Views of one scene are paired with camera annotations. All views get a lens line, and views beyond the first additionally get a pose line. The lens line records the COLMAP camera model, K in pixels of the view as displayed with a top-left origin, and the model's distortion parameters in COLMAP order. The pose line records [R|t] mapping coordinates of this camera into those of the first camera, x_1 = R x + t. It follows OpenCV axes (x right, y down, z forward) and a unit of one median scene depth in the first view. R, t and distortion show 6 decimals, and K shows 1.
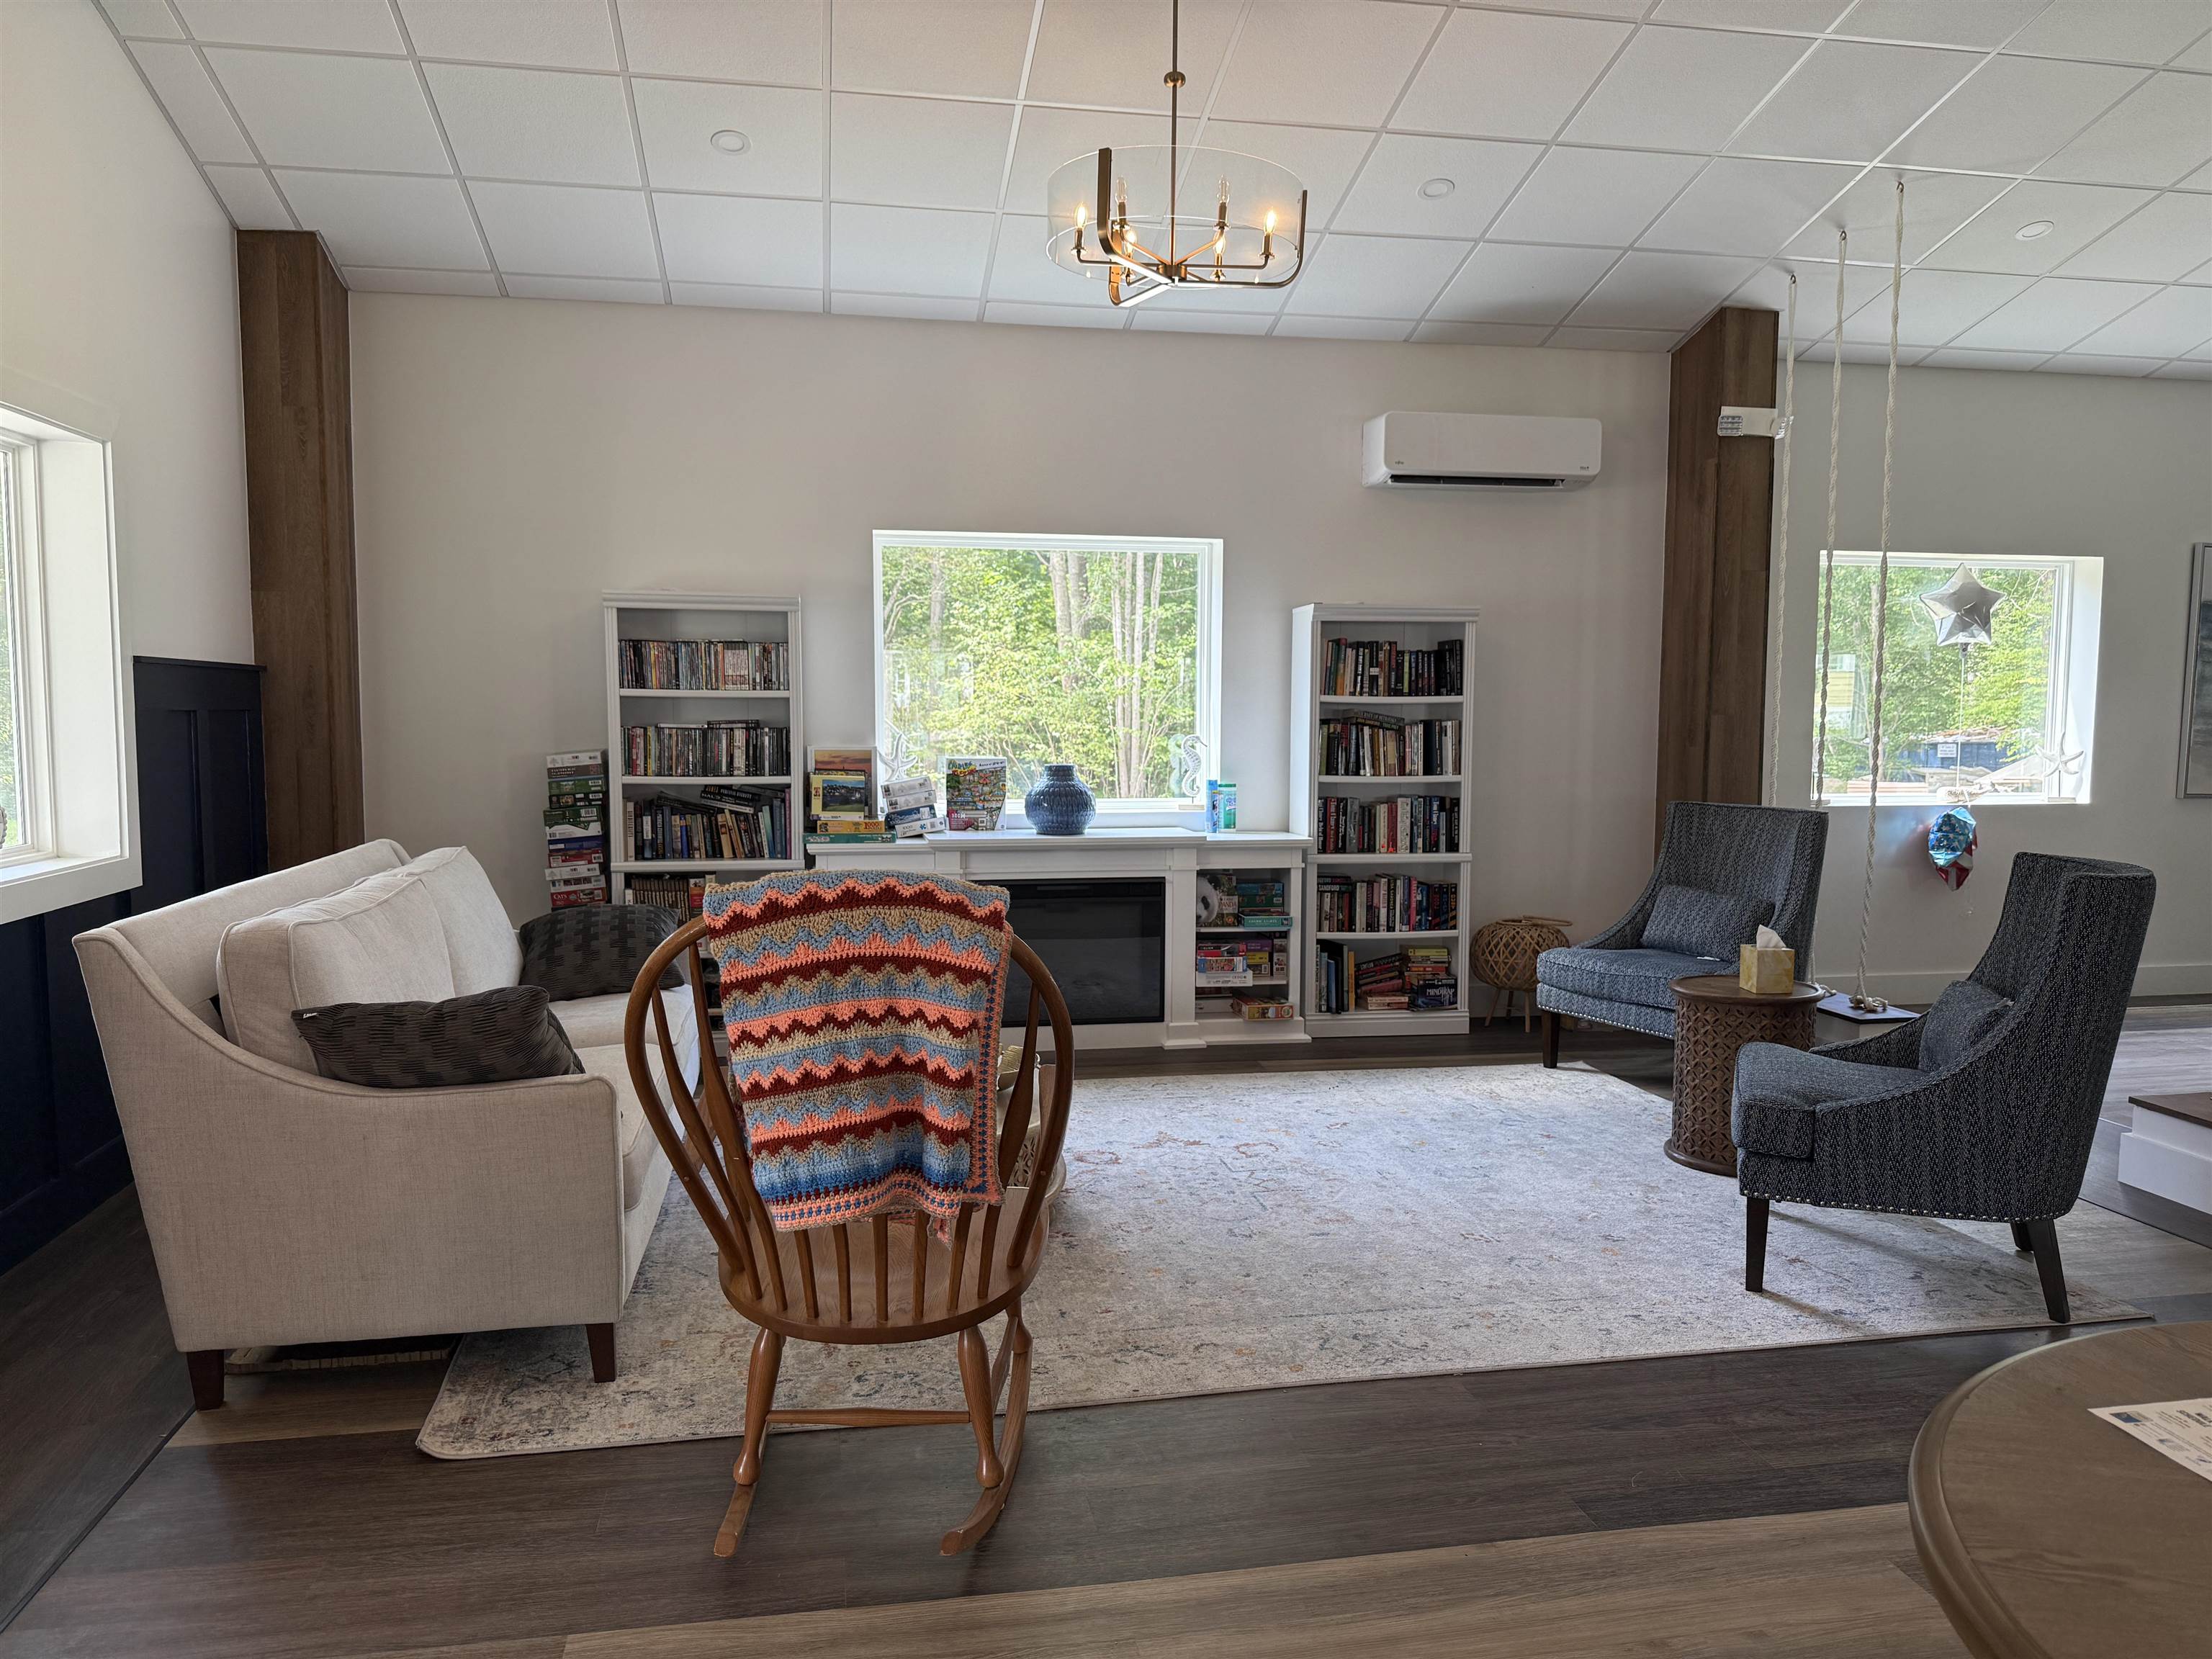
lens RADIAL K [[1554.6, 0, 1106.0], [0, 1554.6, 829.5], [0, 0, 1]] dist [0.129720, -0.198188]
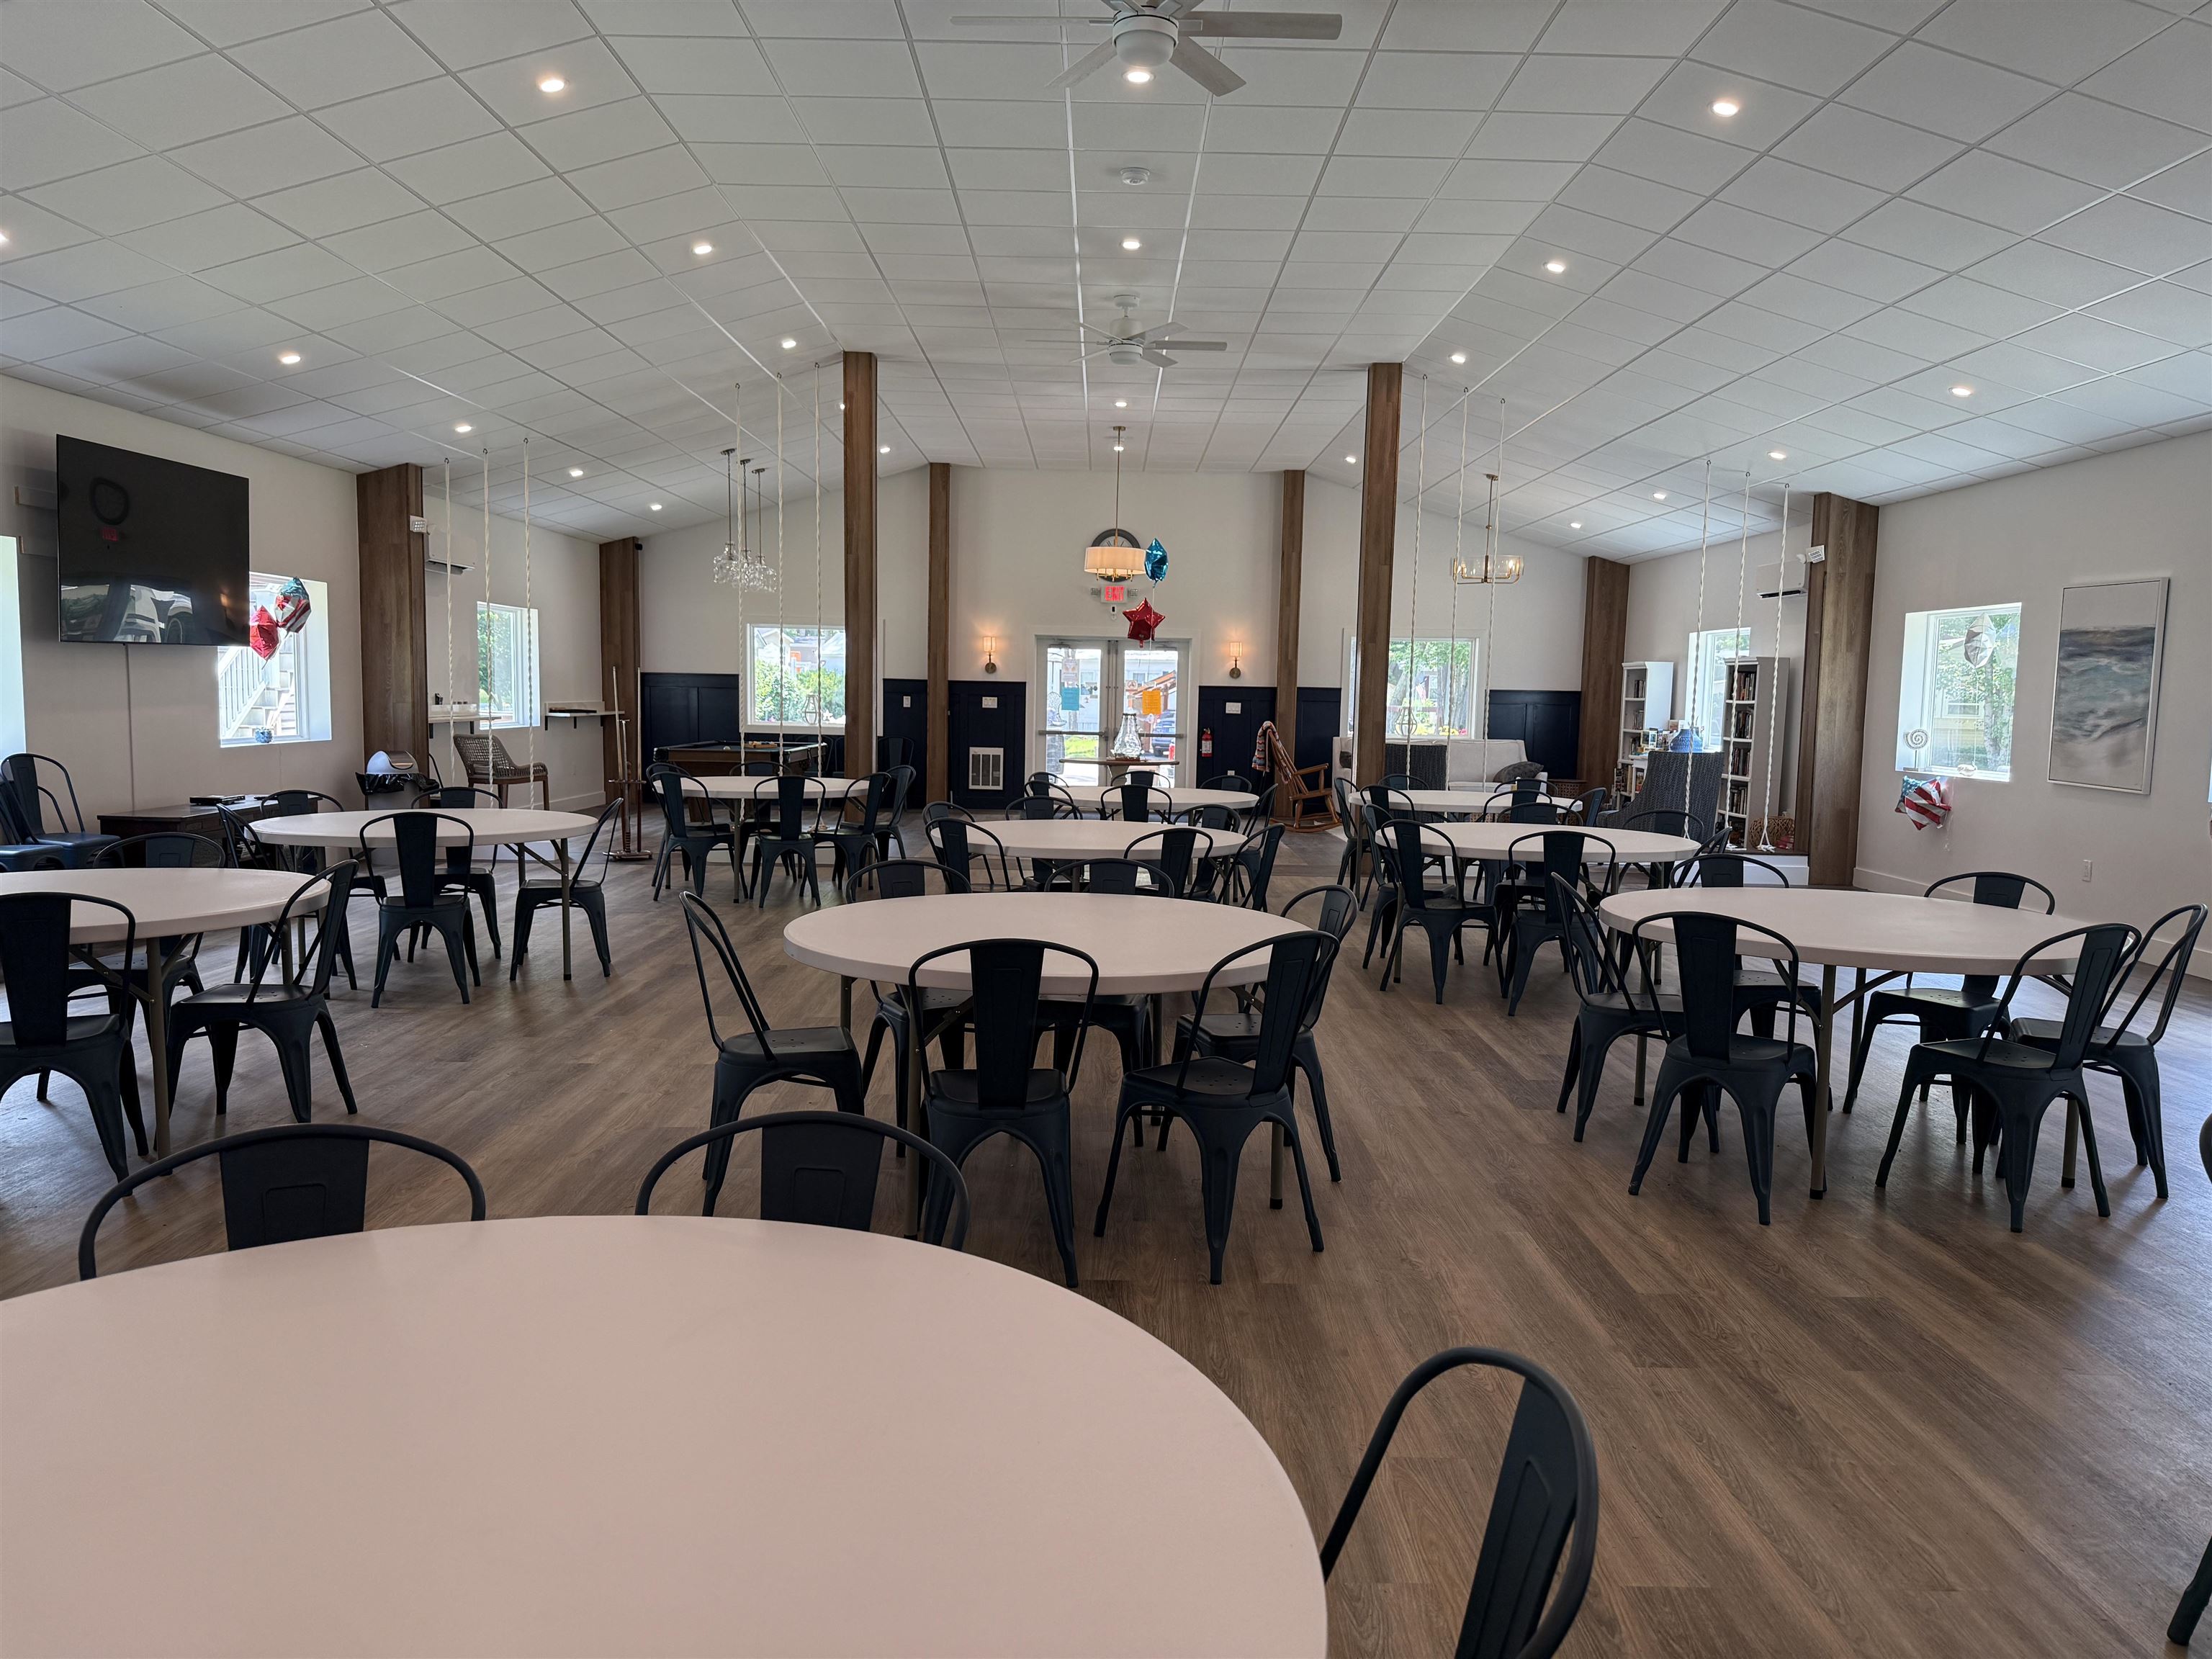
lens RADIAL K [[1554.6, 0, 1106.0], [0, 1554.6, 829.5], [0, 0, 1]] dist [0.129720, -0.198188]
pose [[-0.182436, 0.085792, -0.979468, 2.406332], [-0.097620, 0.989683, 0.104870, -0.051942], [0.978359, 0.114748, -0.172179, 0.550779]]
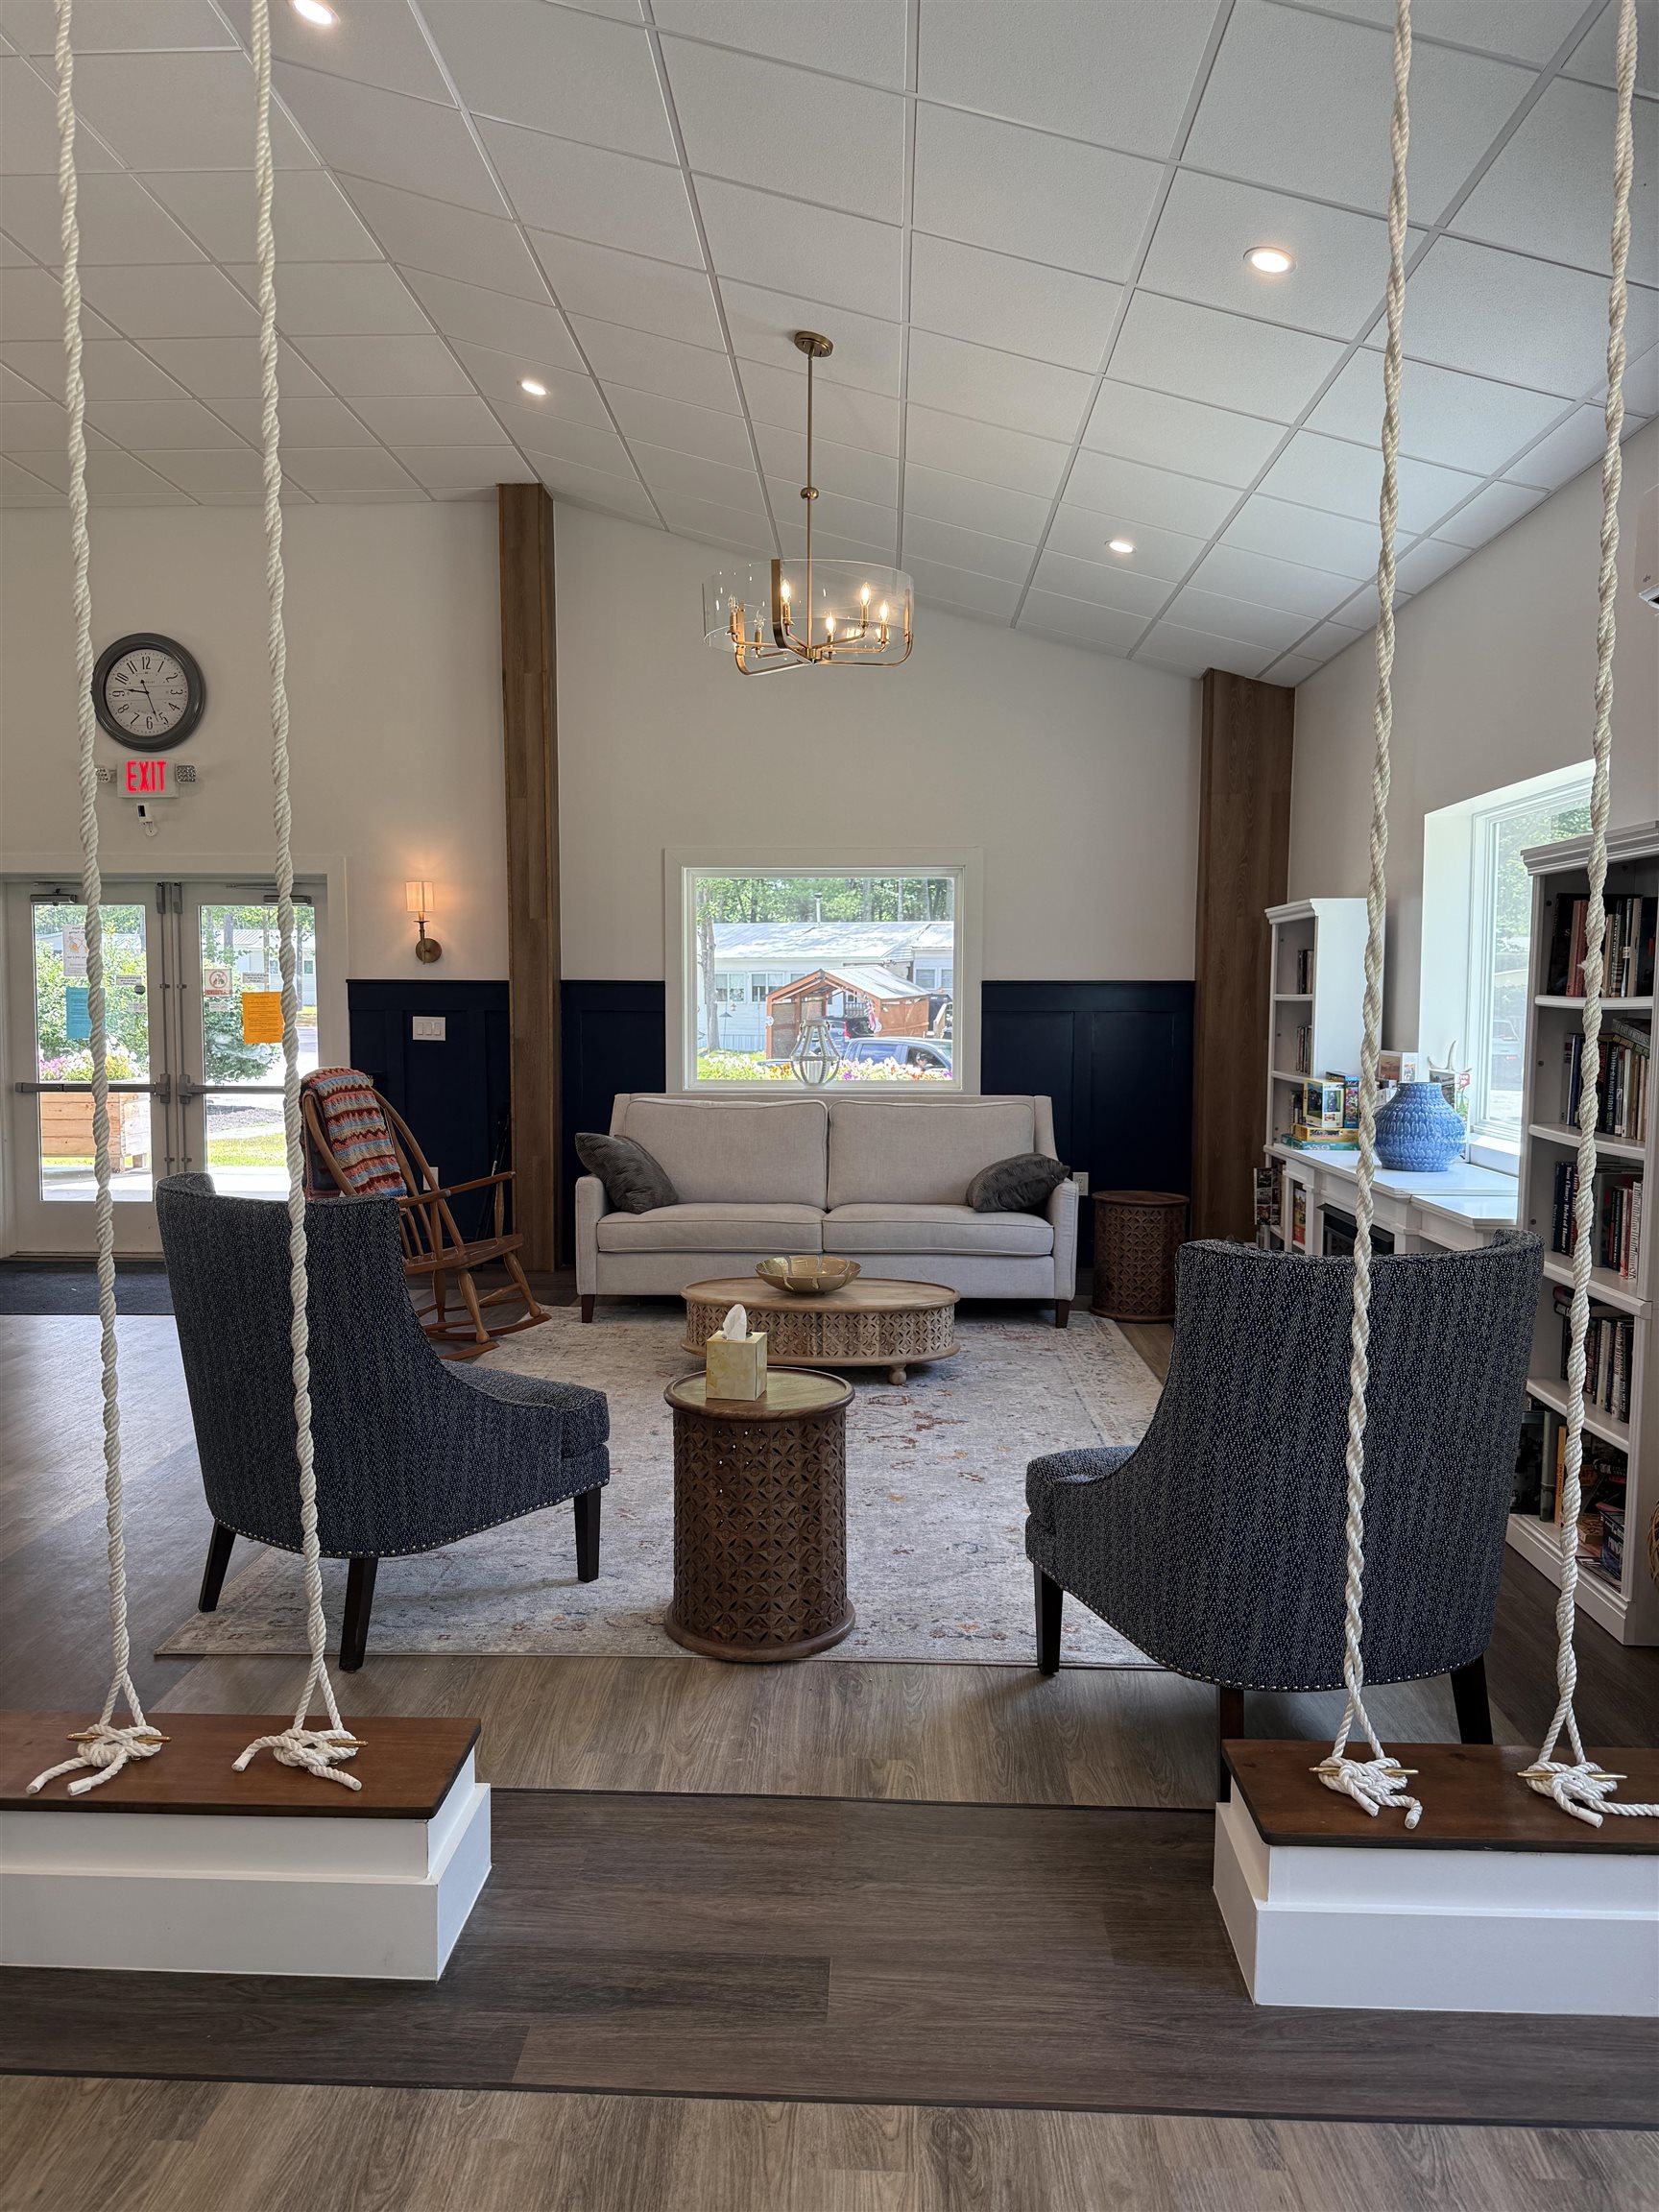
lens RADIAL K [[1554.6, 0, 829.5], [0, 1554.6, 1106.0], [0, 0, 1]] dist [0.129720, -0.198188]
pose [[-0.220812, 0.069591, -0.972830, 0.804687], [-0.079864, 0.992811, 0.089148, -0.073719], [0.972041, 0.097379, -0.213667, 0.853956]]
